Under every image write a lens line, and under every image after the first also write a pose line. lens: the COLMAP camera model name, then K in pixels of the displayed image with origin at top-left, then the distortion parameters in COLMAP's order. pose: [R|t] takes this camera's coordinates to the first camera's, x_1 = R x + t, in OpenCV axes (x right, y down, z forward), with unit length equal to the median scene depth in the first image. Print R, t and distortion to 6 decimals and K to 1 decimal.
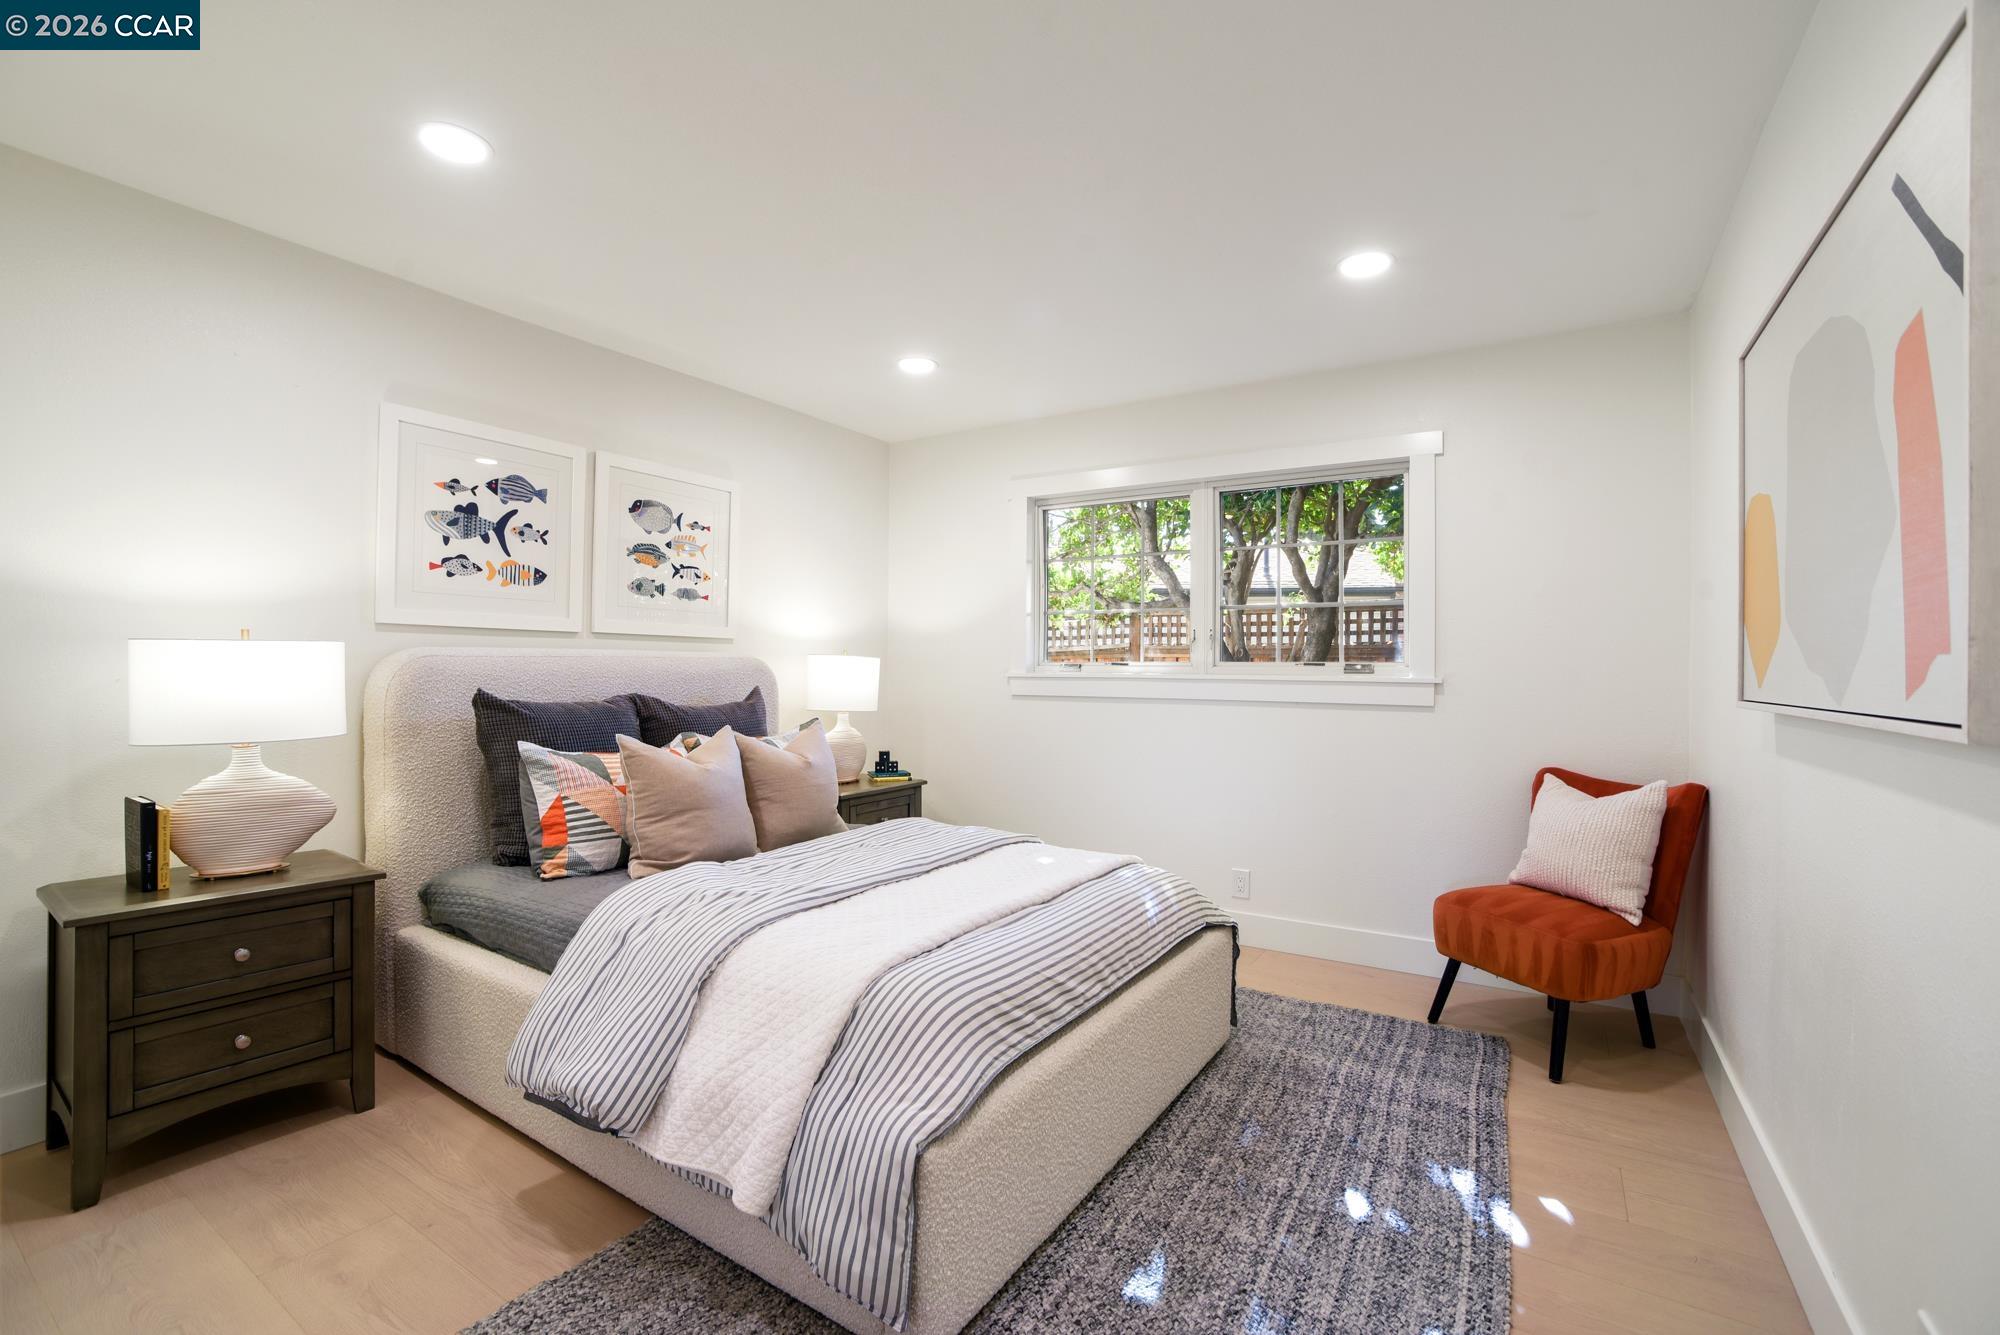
lens RADIAL K [[869.4, 0, 1001.9], [0, 869.4, 672.3], [0, 0, 1]] dist [-0.069016, 0.024798]
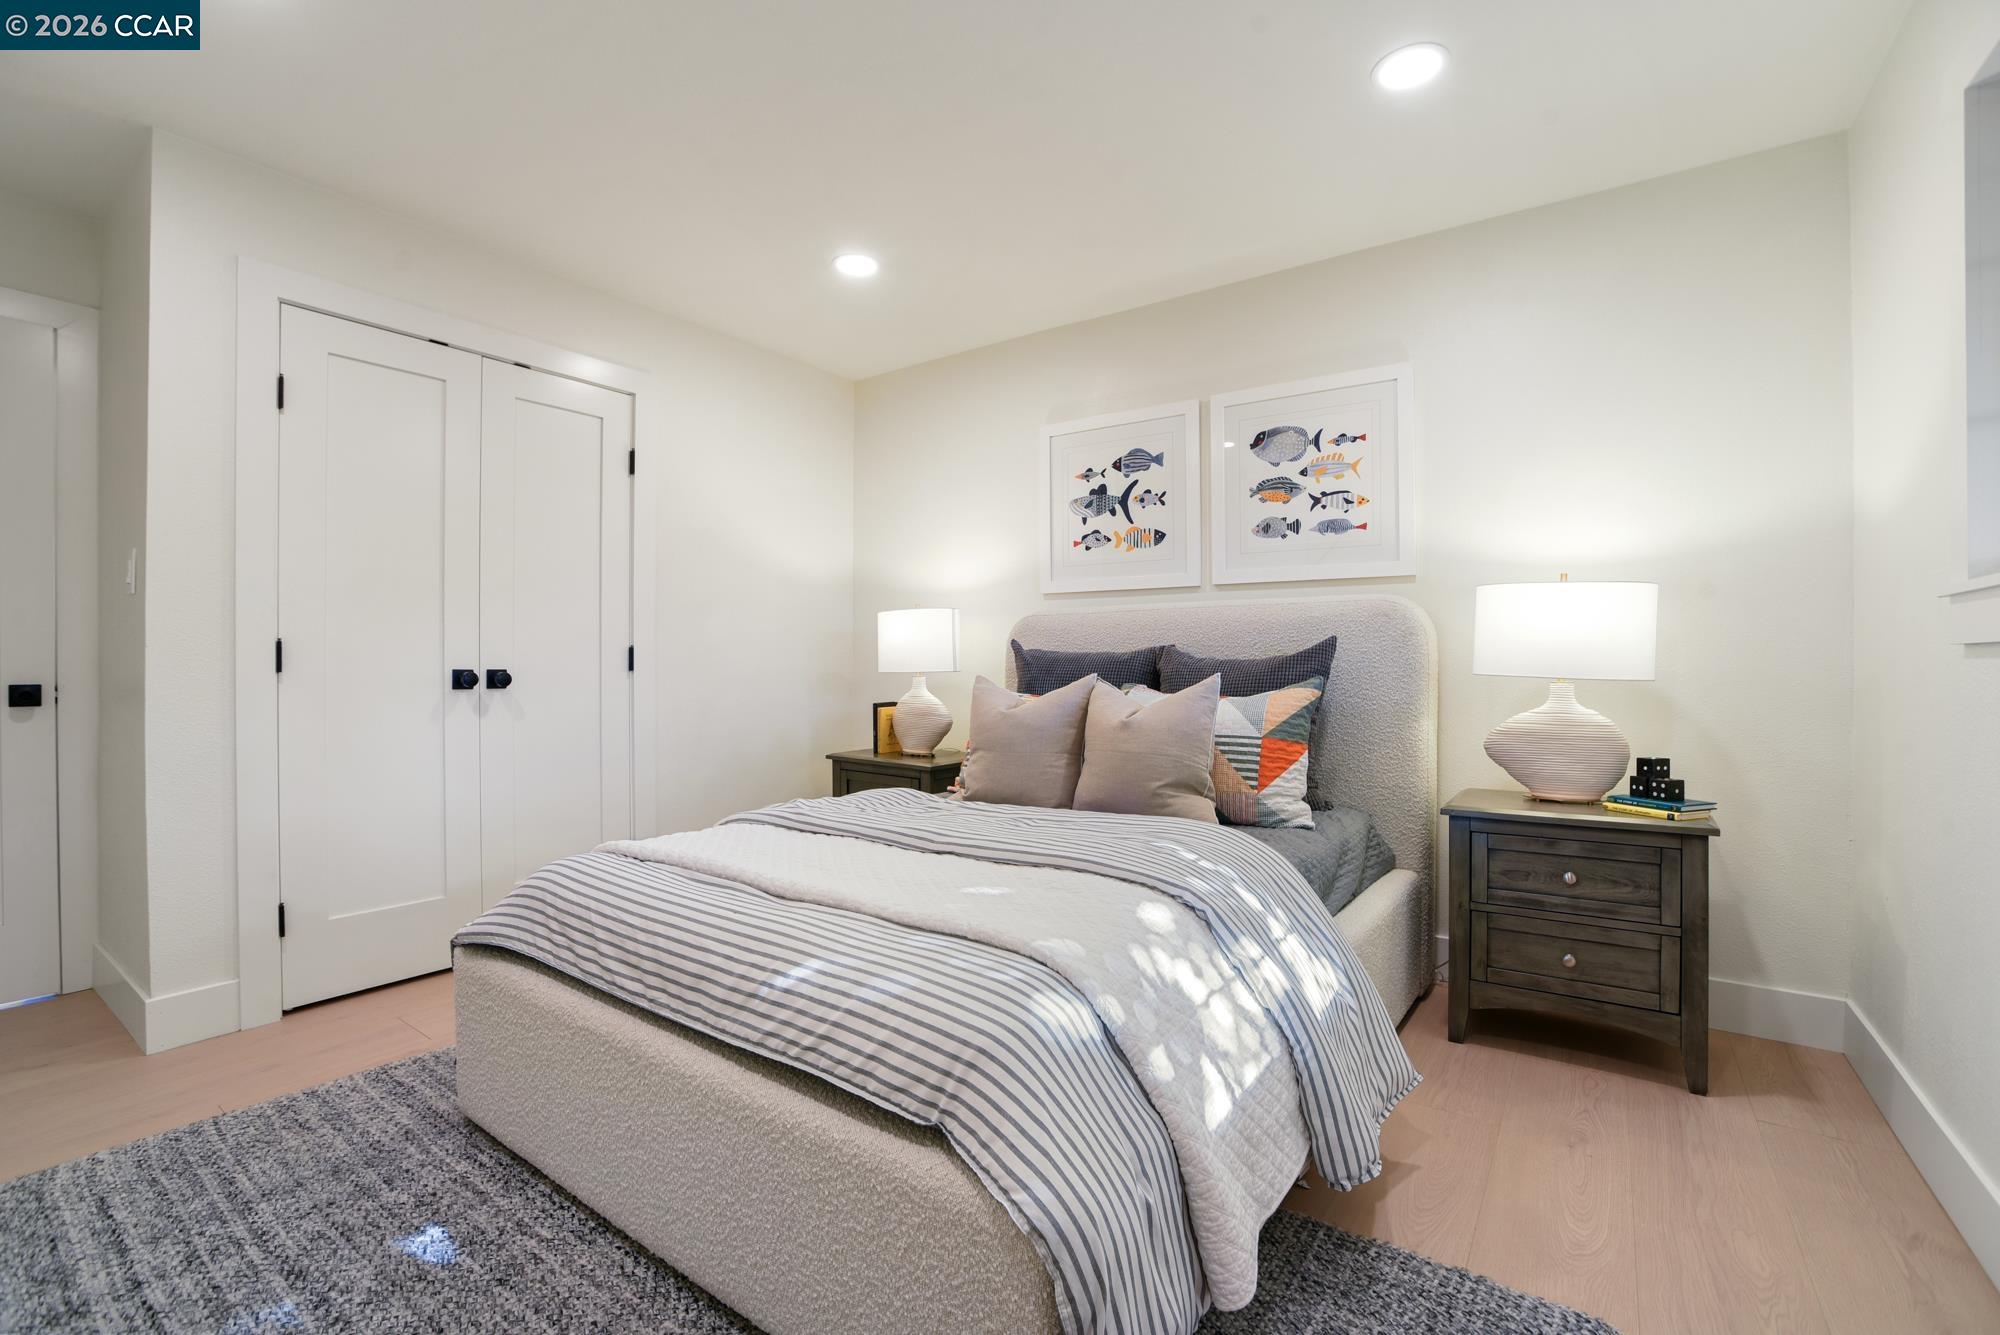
lens RADIAL K [[869.4, 0, 1001.9], [0, 869.4, 672.3], [0, 0, 1]] dist [-0.069016, 0.024798]
pose [[-0.048288, 0.002286, -0.998831, 0.543537], [-0.002769, 0.999993, 0.002422, 0.053675], [0.998830, 0.002883, -0.048282, 0.869225]]
